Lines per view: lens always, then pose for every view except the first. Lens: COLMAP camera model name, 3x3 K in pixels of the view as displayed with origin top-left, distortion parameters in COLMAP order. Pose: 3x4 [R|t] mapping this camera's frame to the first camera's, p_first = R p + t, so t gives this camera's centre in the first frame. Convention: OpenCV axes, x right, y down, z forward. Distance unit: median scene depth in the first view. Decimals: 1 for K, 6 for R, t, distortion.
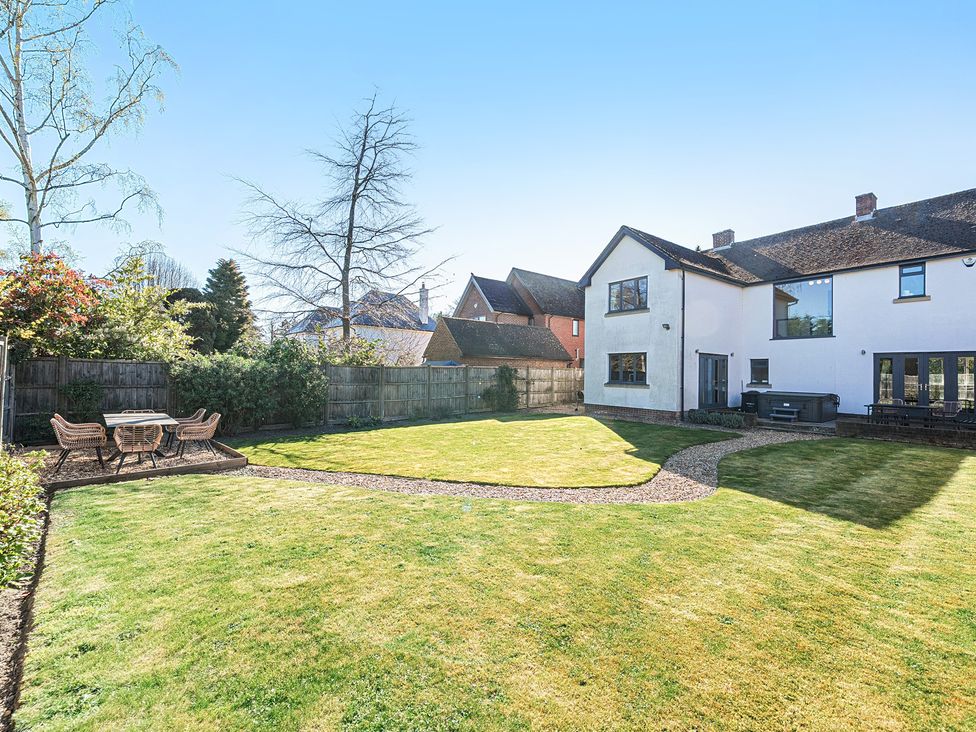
lens RADIAL K [[402.8, 0, 468.9], [0, 402.8, 367.5], [0, 0, 1]] dist [-0.011265, -0.000134]
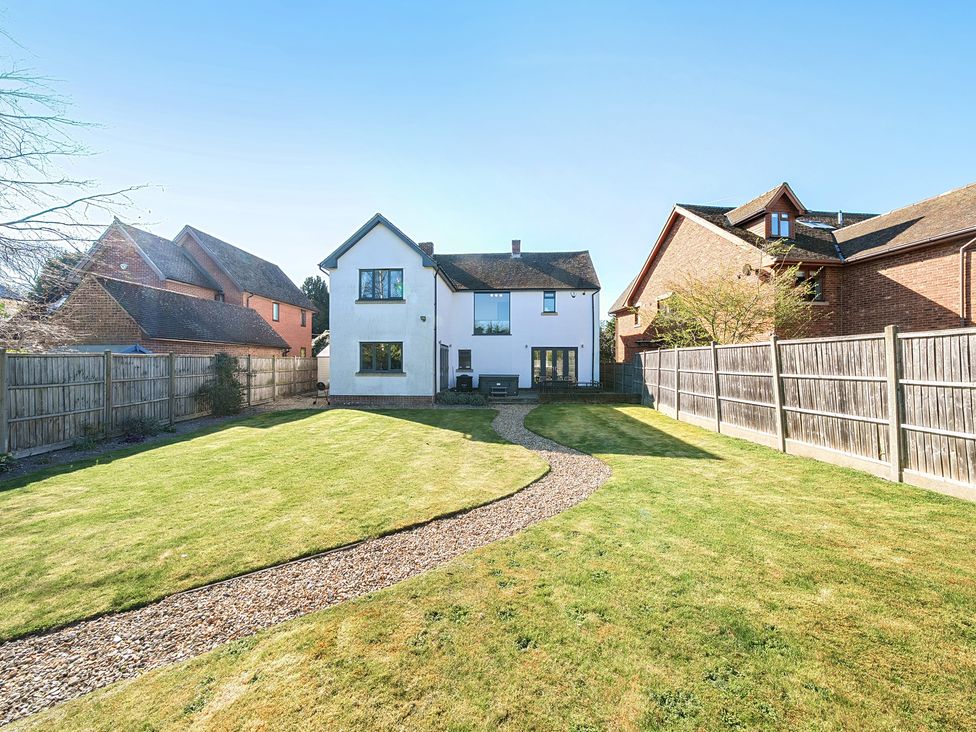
lens RADIAL K [[375.0, 0, 483.3], [0, 375.0, 363.9], [0, 0, 1]] dist [-0.009323, -0.000143]
pose [[0.622903, -0.014748, 0.782160, -0.184412], [-0.001169, 0.999804, 0.019782, 0.000266], [-0.782298, -0.013237, 0.622763, 0.215451]]
